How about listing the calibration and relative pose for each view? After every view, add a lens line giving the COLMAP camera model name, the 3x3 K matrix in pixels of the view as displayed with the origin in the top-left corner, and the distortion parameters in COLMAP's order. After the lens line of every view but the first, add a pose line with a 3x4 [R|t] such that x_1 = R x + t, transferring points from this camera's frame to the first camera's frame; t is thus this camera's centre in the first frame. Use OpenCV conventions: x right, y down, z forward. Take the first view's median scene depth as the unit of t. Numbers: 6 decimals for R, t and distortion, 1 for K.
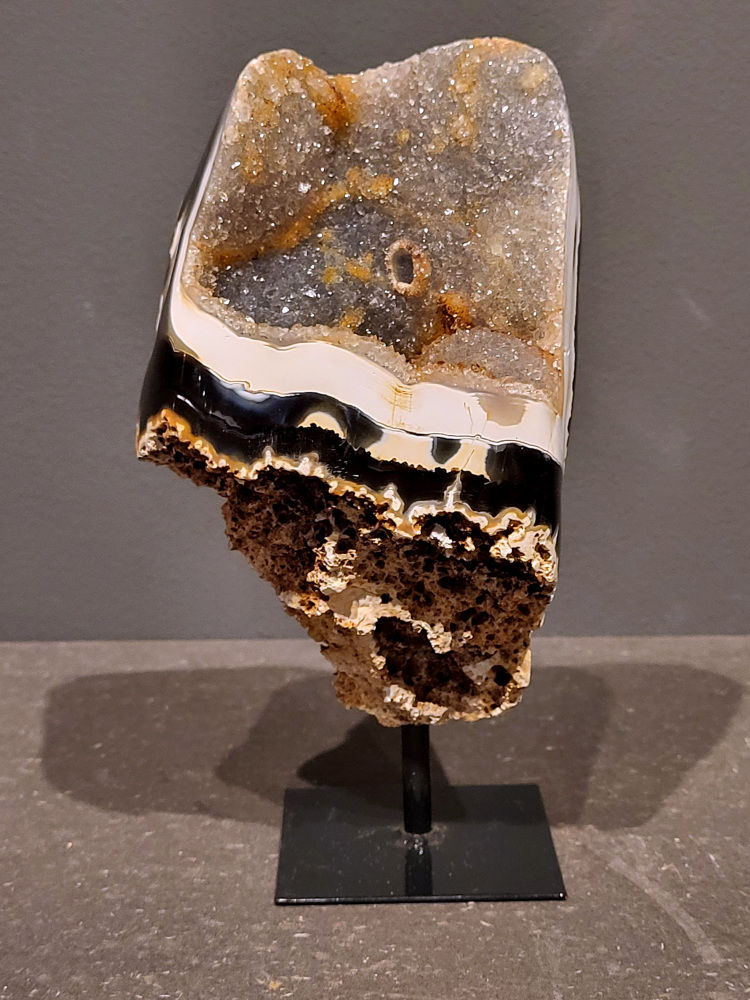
lens RADIAL K [[1916.4, 0, 373.1], [0, 1916.4, 490.2], [0, 0, 1]] dist [0.011875, 0.000000]
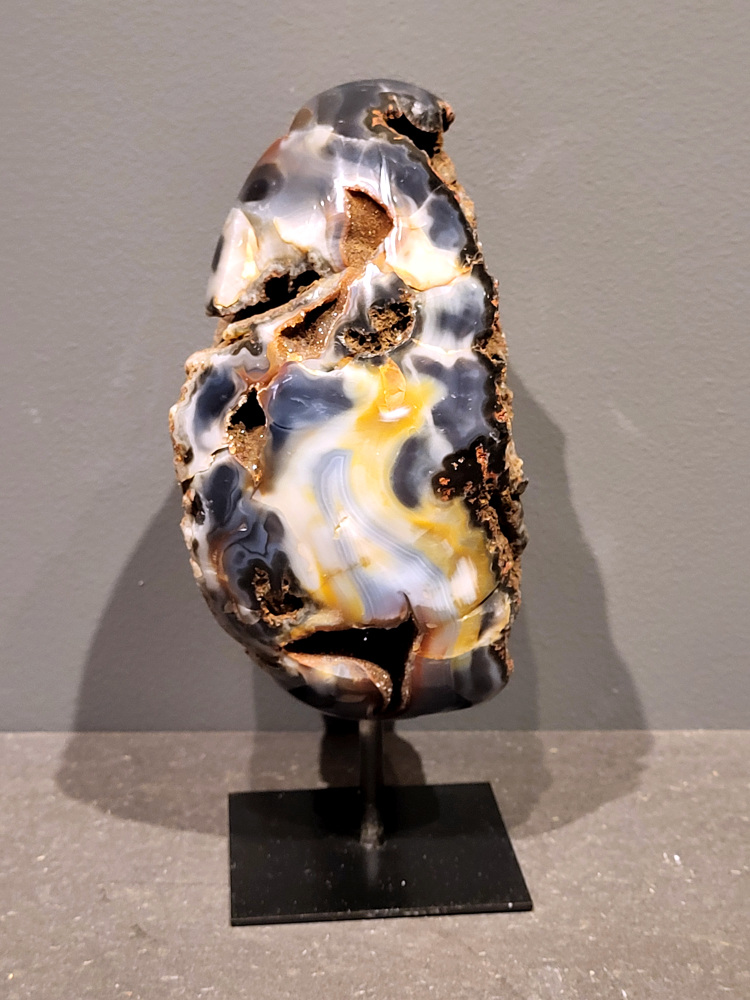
lens RADIAL K [[1916.4, 0, 378.8], [0, 1916.4, 476.5], [0, 0, 1]] dist [0.011875, 0.000000]
pose [[0.999778, 0.005280, 0.020381, 0.018940], [-0.005811, 0.999644, 0.026051, -0.114417], [-0.020236, -0.026164, 0.999453, -0.038407]]
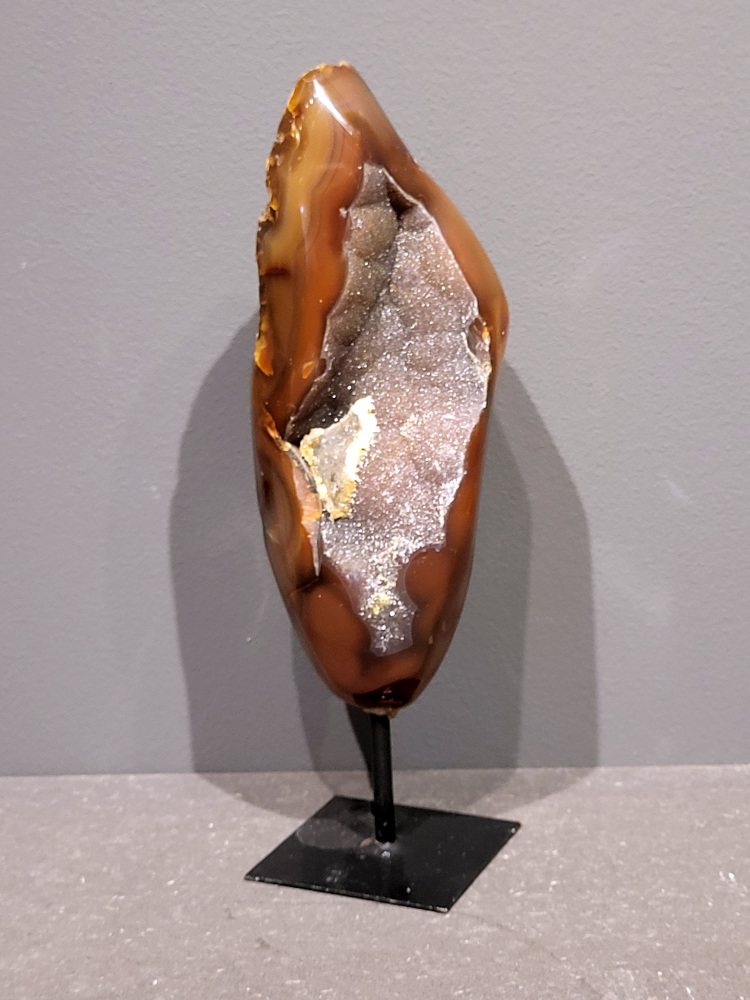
lens RADIAL K [[1916.4, 0, 404.2], [0, 1916.4, 460.6], [0, 0, 1]] dist [0.011875, 0.000000]
pose [[0.999900, -0.007388, 0.012049, -0.014367], [0.007515, 0.999916, -0.010528, -0.127558], [-0.011970, 0.010617, 0.999872, -0.206352]]
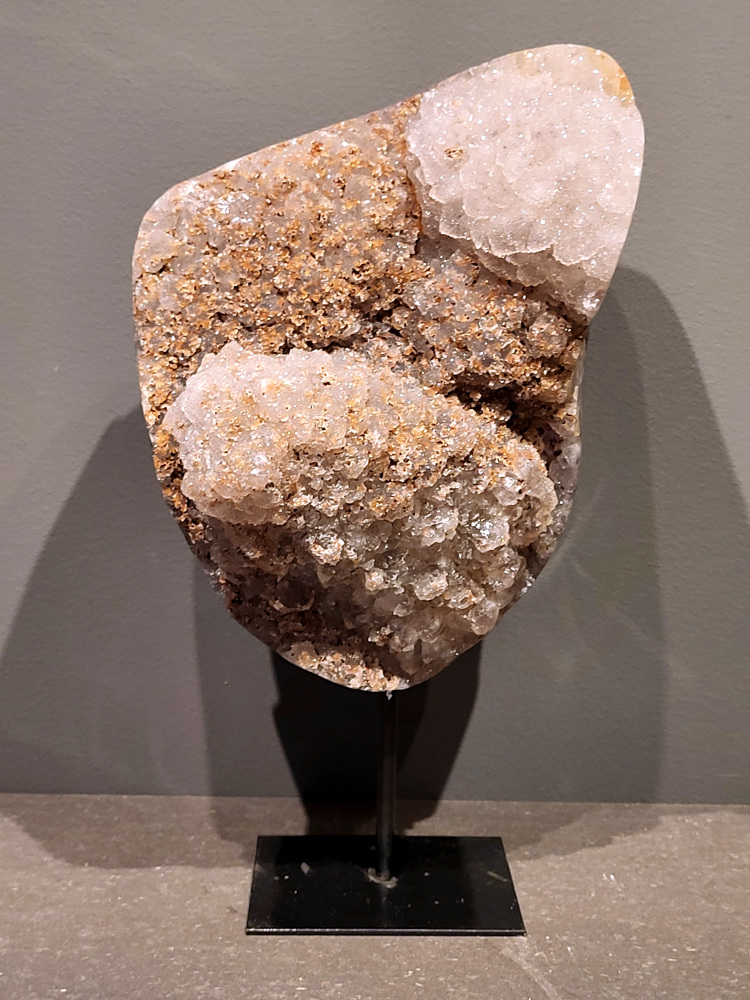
lens RADIAL K [[1916.4, 0, 367.9], [0, 1916.4, 496.9], [0, 0, 1]] dist [0.011875, 0.000000]
pose [[0.999558, 0.027143, 0.012128, -0.011502], [-0.026126, 0.996664, -0.077322, -0.043778], [-0.014186, 0.076971, 0.996932, -0.533086]]
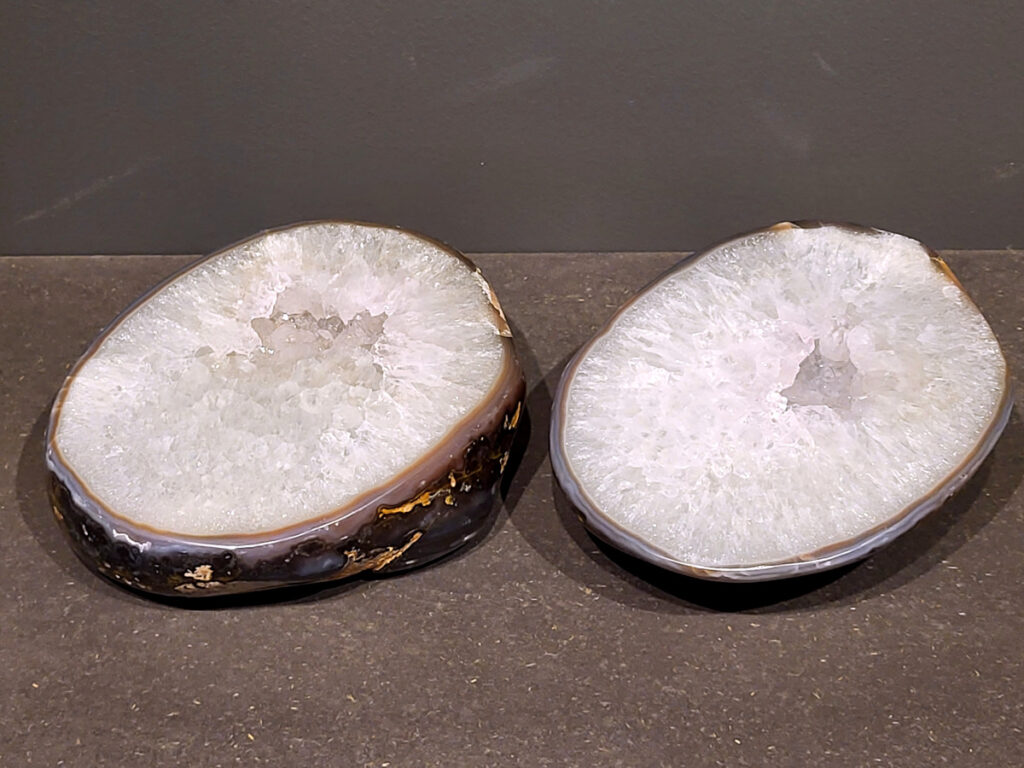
lens RADIAL K [[2107.6, 0, 458.4], [0, 2107.6, 417.7], [0, 0, 1]] dist [0.023160, 0.000000]
pose [[0.999395, -0.010583, 0.033143, -0.216615], [-0.006218, 0.882946, 0.469433, -0.777410], [-0.034231, -0.469355, 0.882346, -0.698717]]
